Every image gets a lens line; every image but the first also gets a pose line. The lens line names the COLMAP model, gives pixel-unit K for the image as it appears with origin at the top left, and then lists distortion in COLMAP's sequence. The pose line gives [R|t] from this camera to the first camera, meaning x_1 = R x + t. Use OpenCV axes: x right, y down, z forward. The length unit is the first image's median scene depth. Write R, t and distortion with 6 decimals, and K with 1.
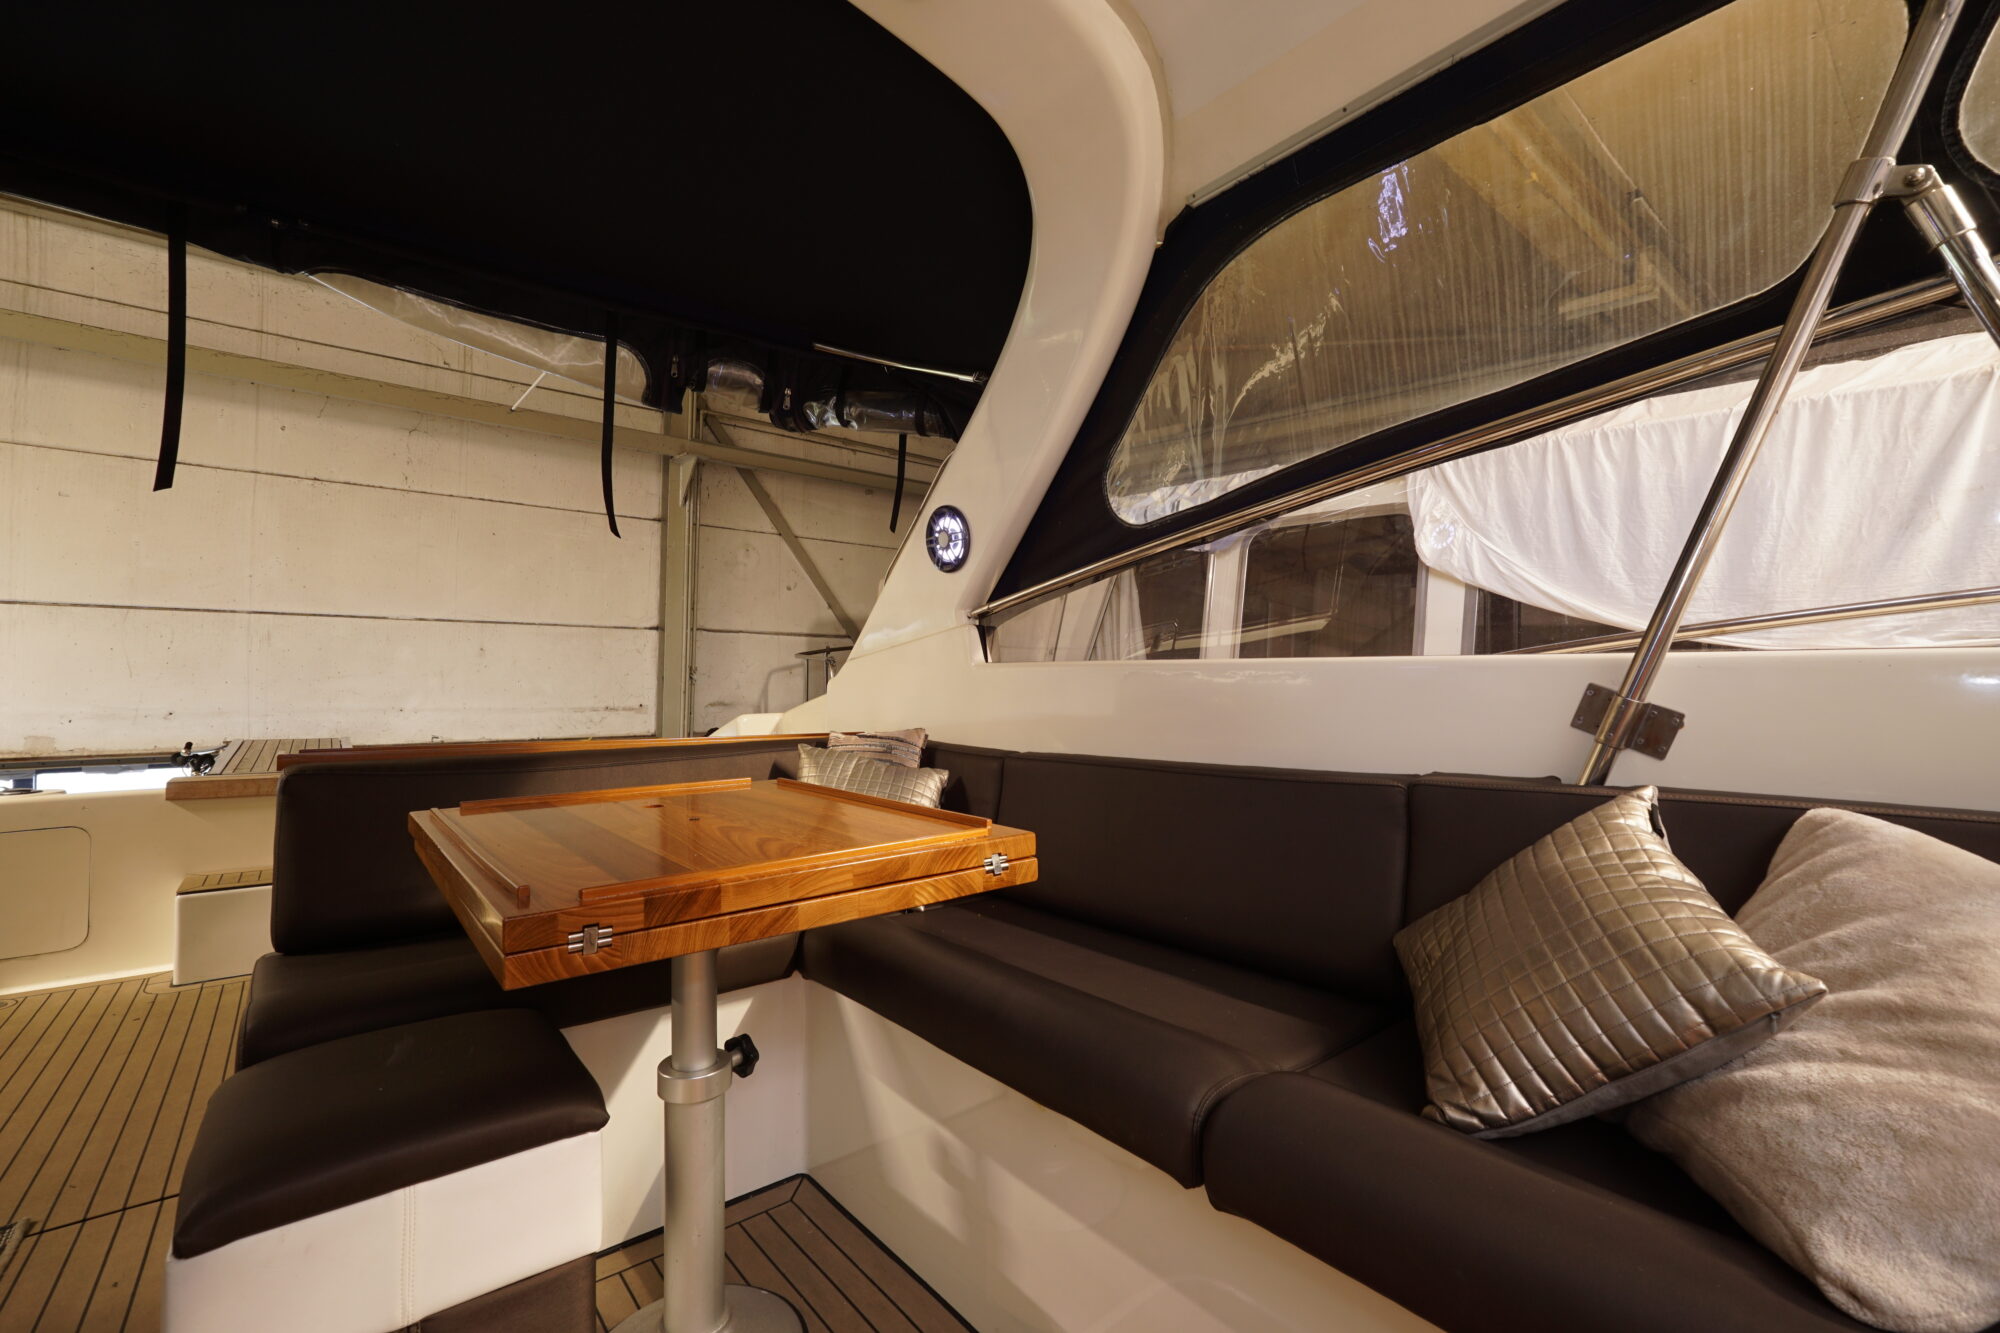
lens RADIAL K [[841.1, 0, 998.0], [0, 841.1, 668.3], [0, 0, 1]] dist [-0.018316, 0.007188]
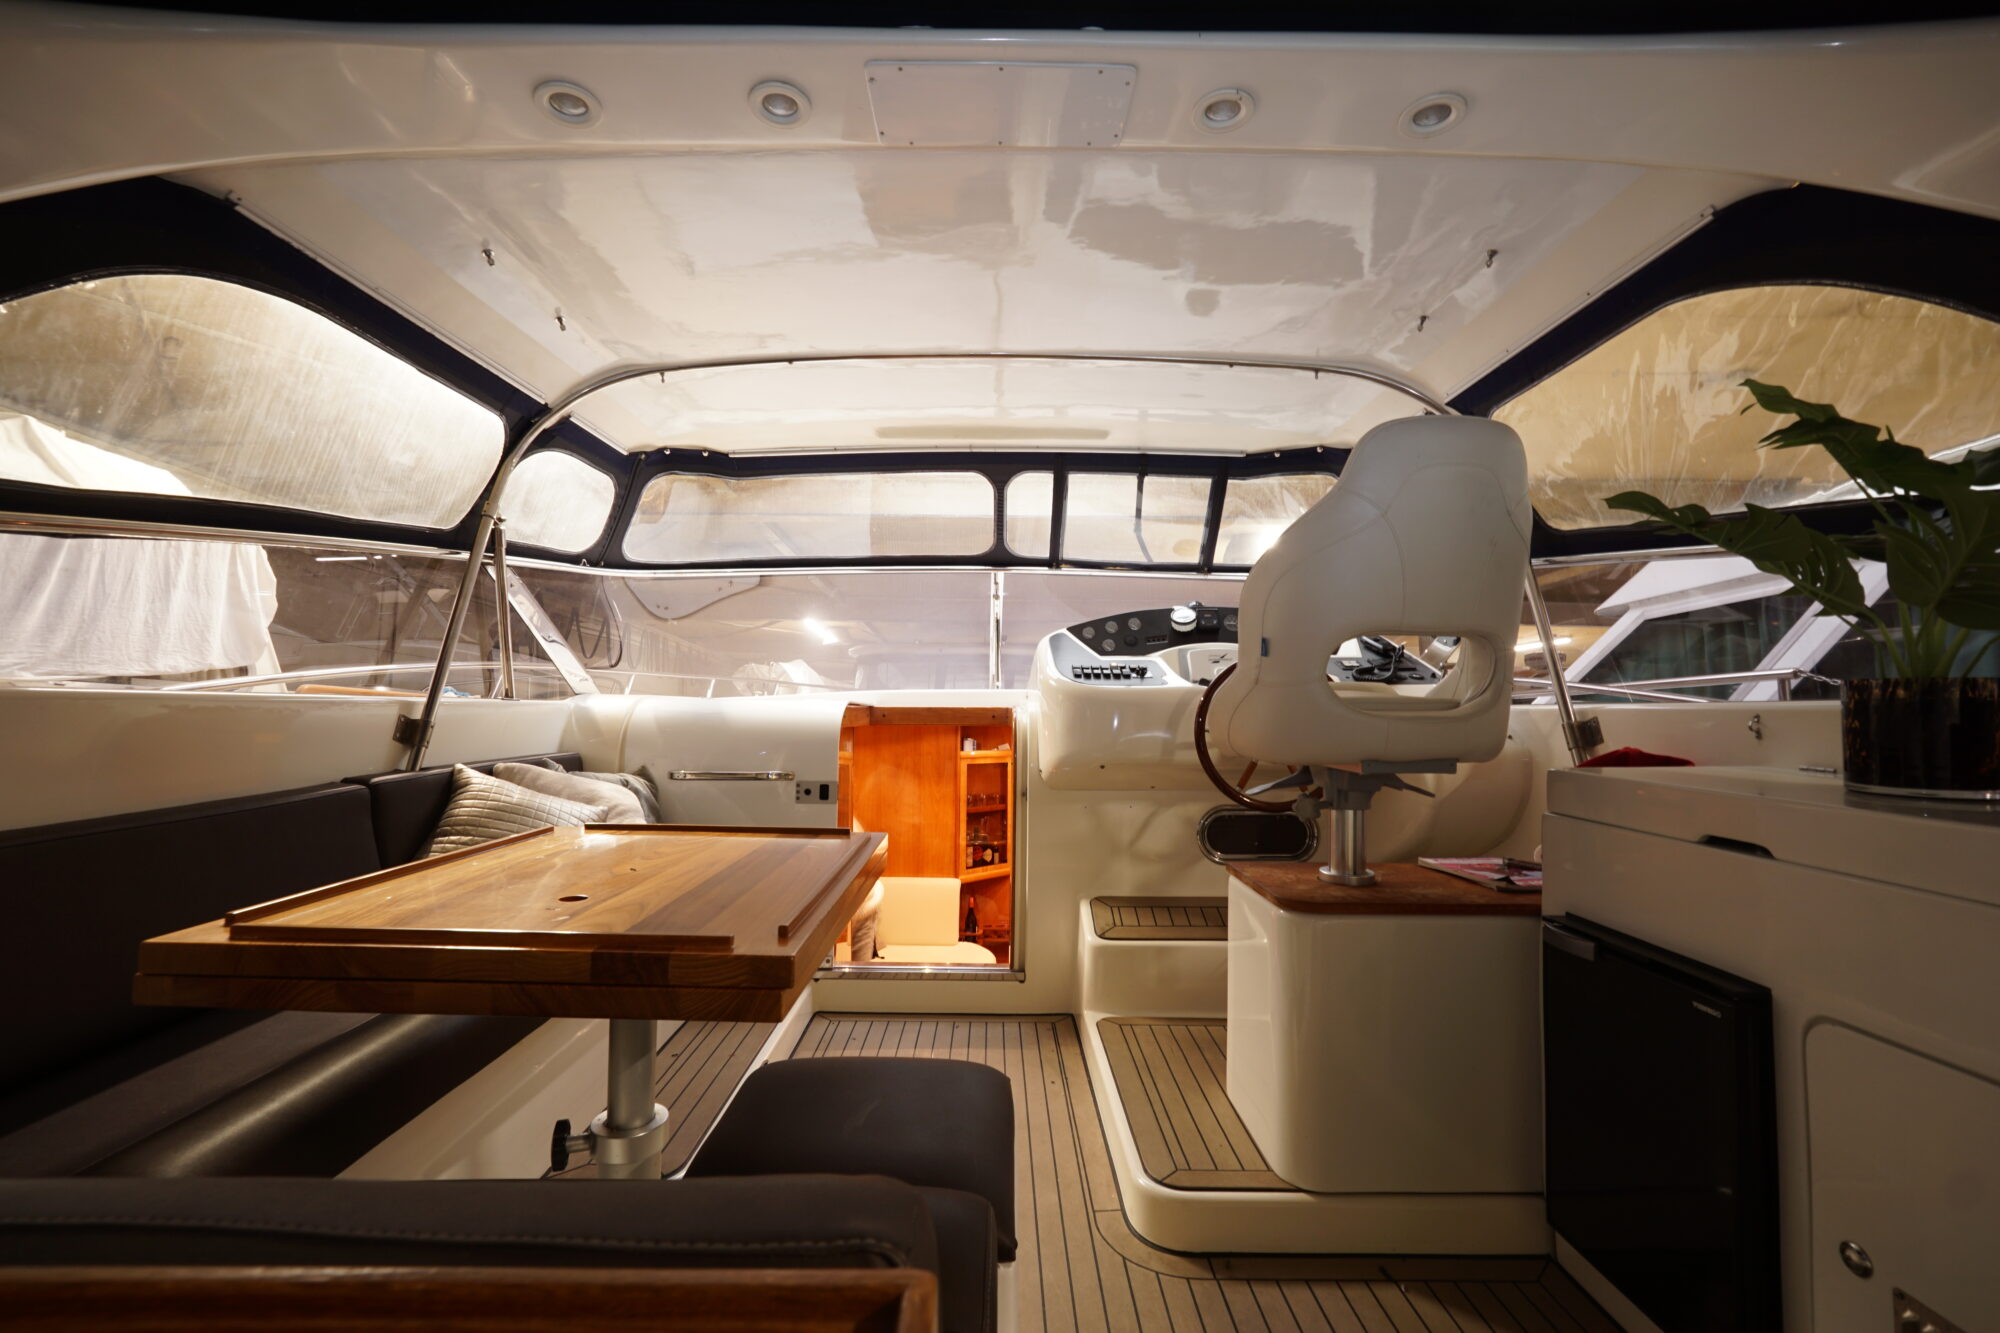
lens RADIAL K [[841.1, 0, 998.7], [0, 841.1, 668.4], [0, 0, 1]] dist [-0.018316, 0.007188]
pose [[-0.774842, 0.019565, 0.631852, -0.331012], [-0.020746, 0.998195, -0.056350, -0.001051], [-0.631815, -0.056771, -0.773038, 0.380019]]
